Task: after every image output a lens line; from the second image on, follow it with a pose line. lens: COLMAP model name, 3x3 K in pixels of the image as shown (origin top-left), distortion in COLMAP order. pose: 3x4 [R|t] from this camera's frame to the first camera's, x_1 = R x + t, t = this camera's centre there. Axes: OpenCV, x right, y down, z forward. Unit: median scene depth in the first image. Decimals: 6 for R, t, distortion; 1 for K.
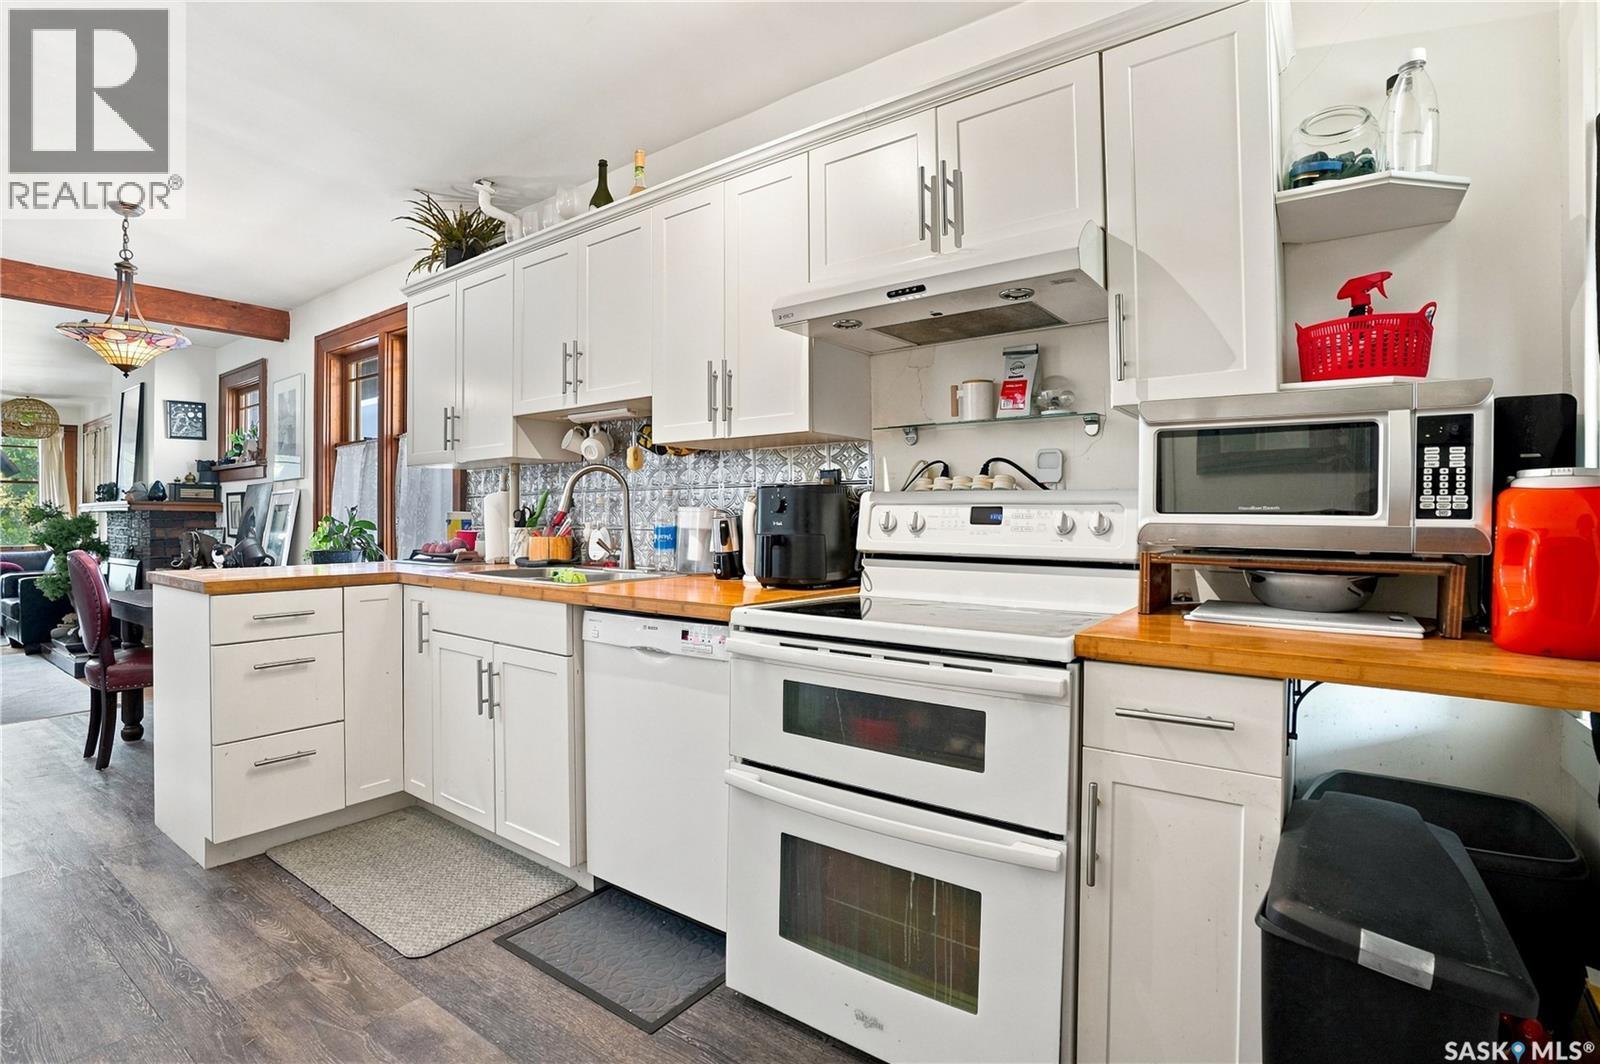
lens RADIAL K [[760.3, 0, 801.1], [0, 760.3, 512.1], [0, 0, 1]] dist [-0.069379, 0.028916]
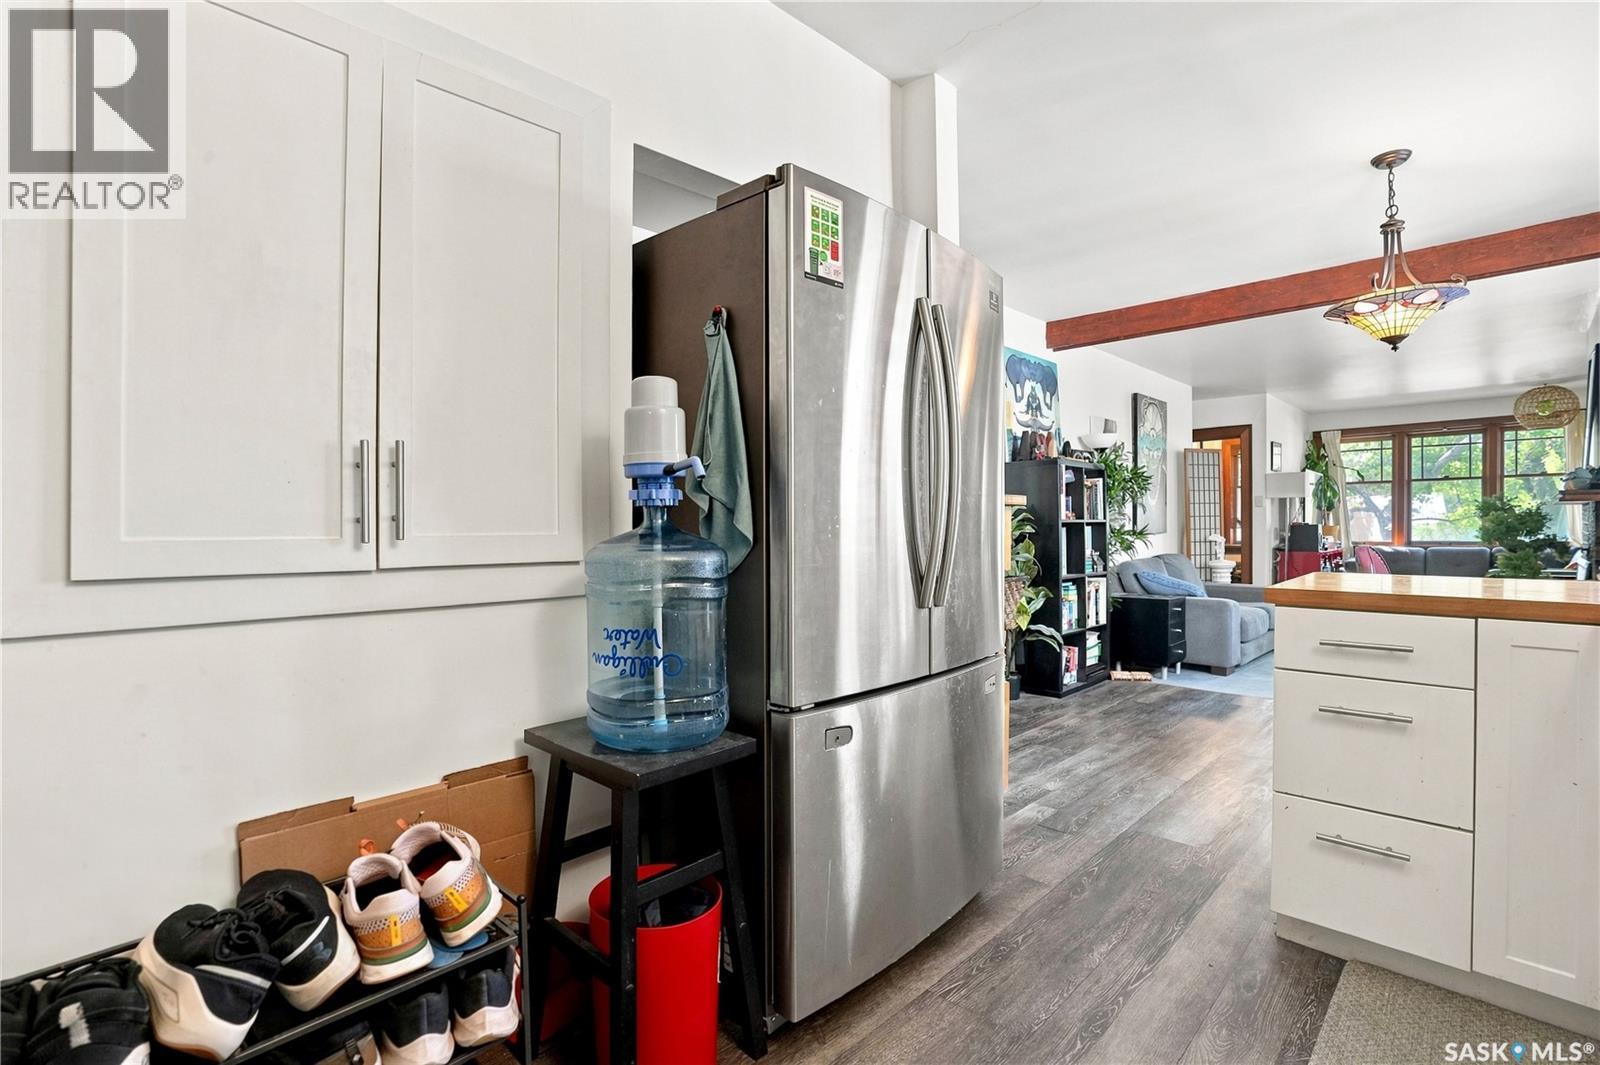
lens RADIAL K [[757.8, 0, 798.3], [0, 757.8, 525.8], [0, 0, 1]] dist [-0.067470, 0.028033]
pose [[-0.145123, 0.010390, -0.989359, 0.066089], [0.014910, 0.999854, 0.008313, 0.010011], [0.989301, -0.013545, -0.145257, 0.516075]]
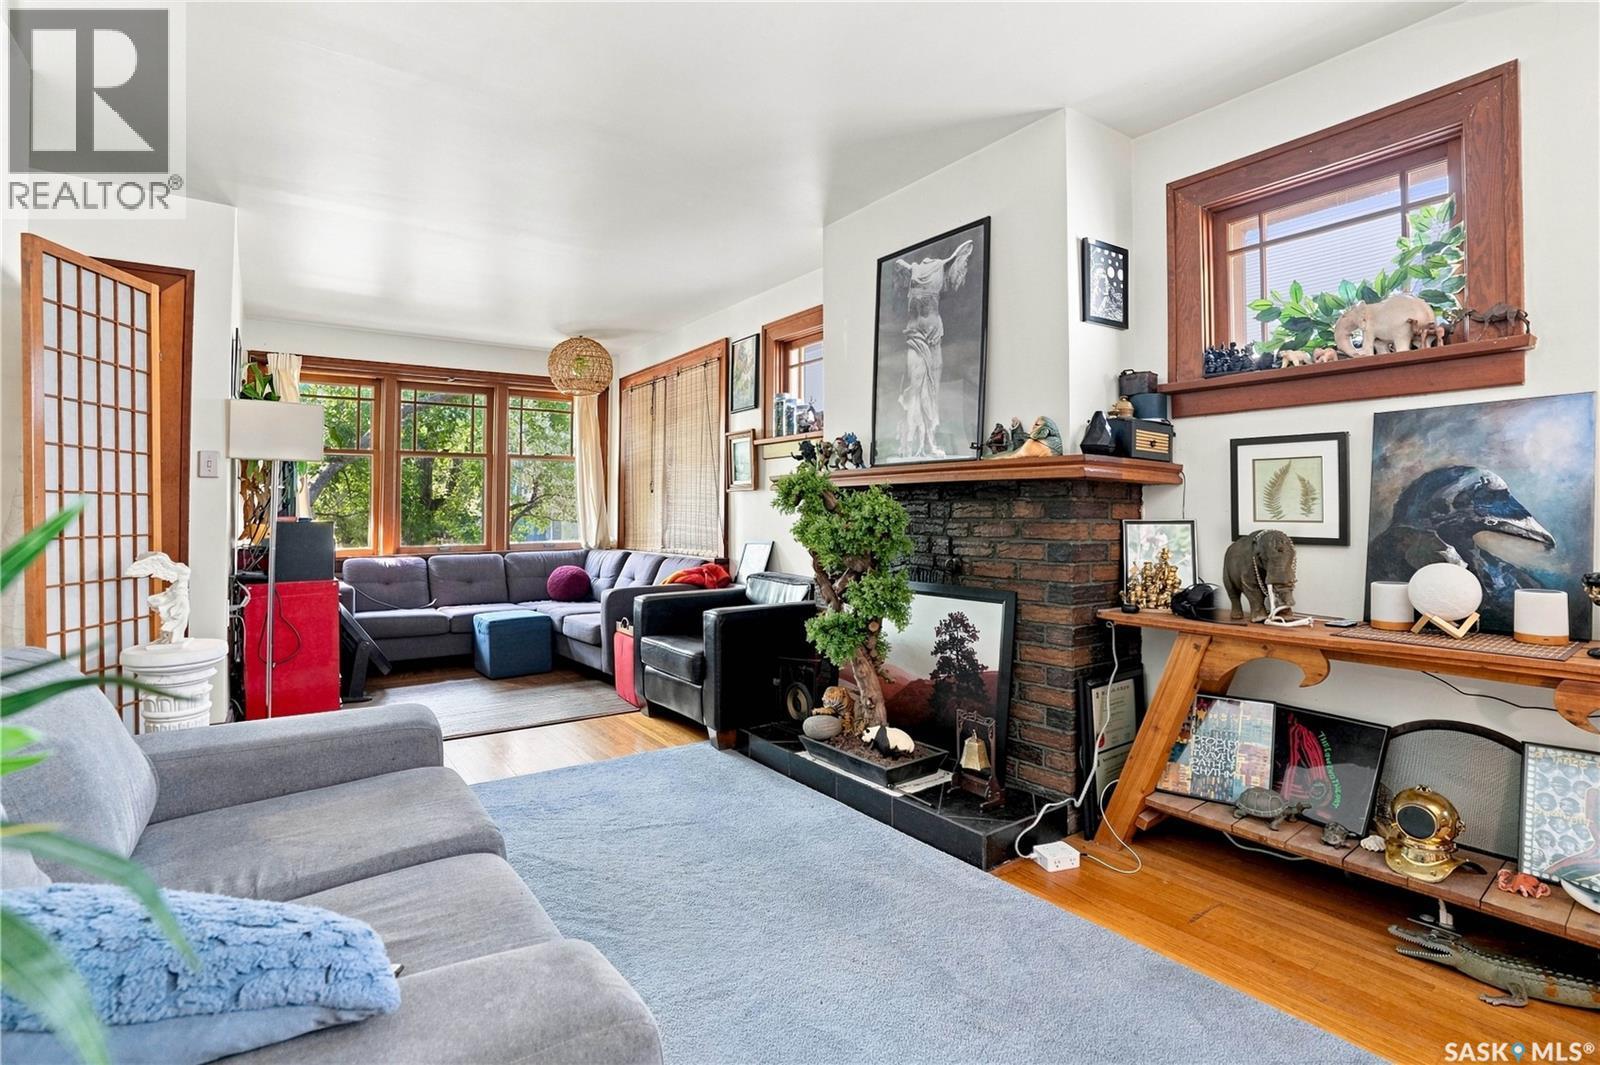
lens RADIAL K [[760.3, 0, 801.1], [0, 760.3, 512.6], [0, 0, 1]] dist [-0.069379, 0.028916]
pose [[0.951813, 0.004580, -0.306643, -1.899408], [-0.003451, 0.999985, 0.004225, 0.034337], [0.306658, -0.002963, 0.951815, 1.082633]]
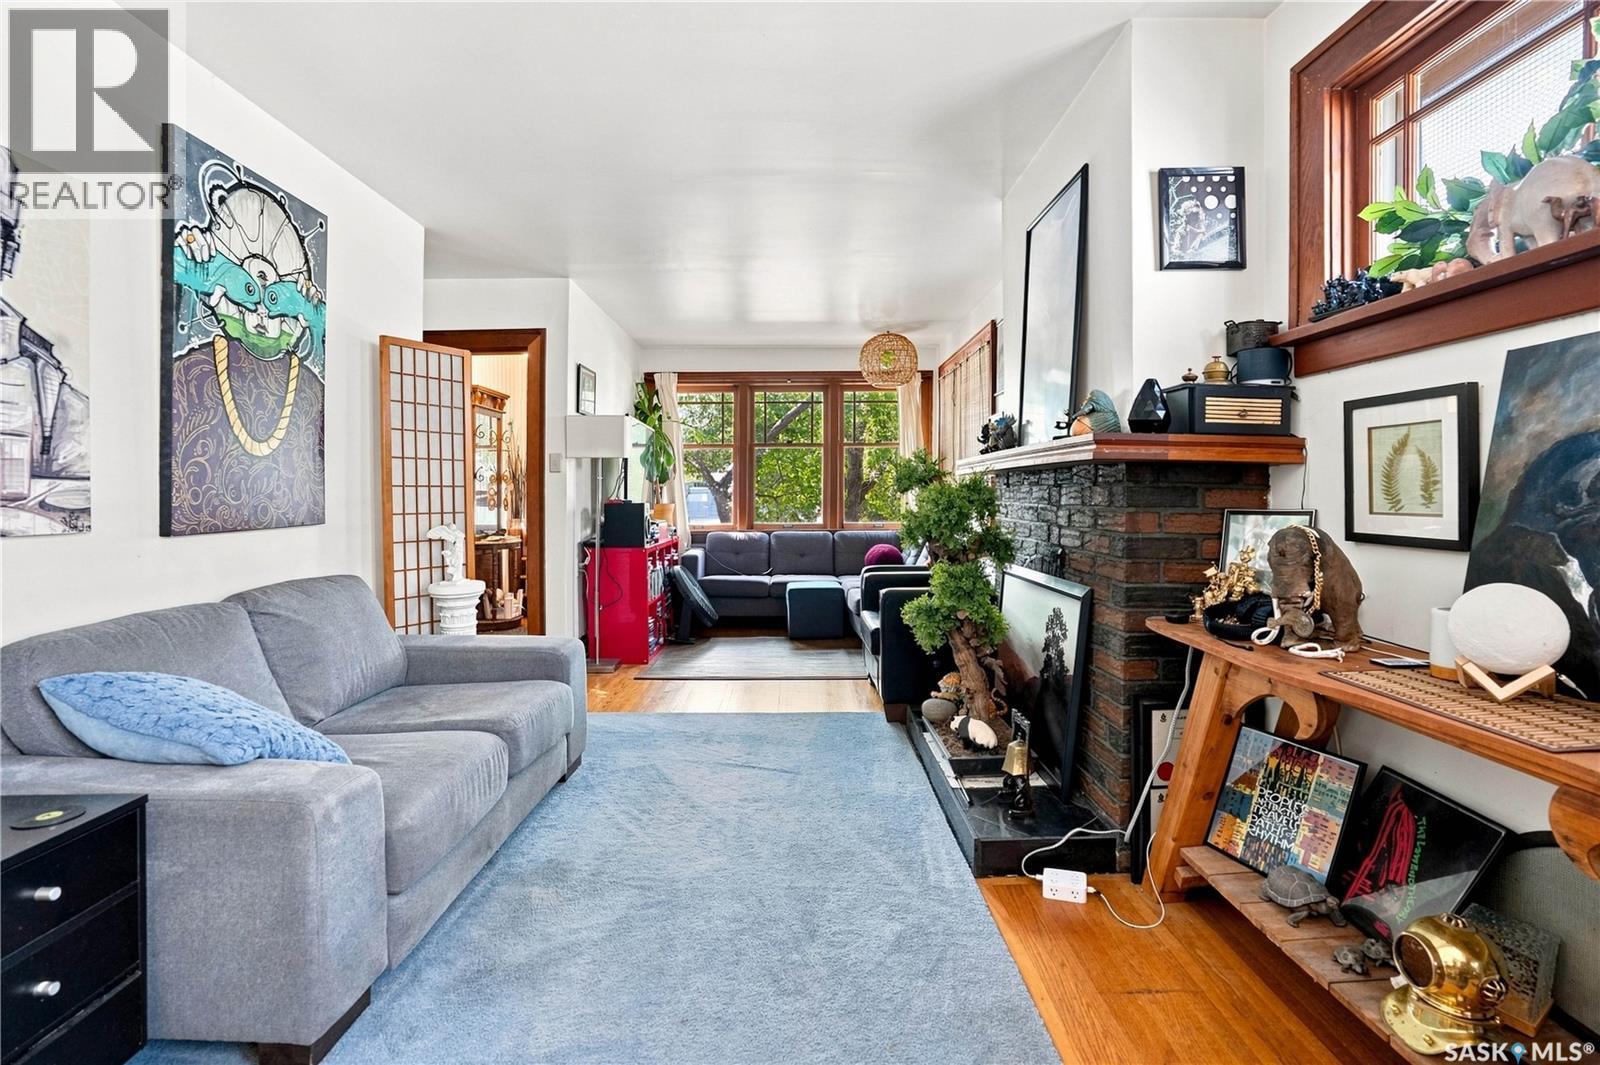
lens RADIAL K [[760.3, 0, 801.1], [0, 760.3, 512.6], [0, 0, 1]] dist [-0.069379, 0.028916]
pose [[0.603038, 0.024791, -0.797327, -1.428637], [-0.000886, 0.999537, 0.030408, 0.026646], [0.797712, -0.017631, 0.602781, 1.326703]]
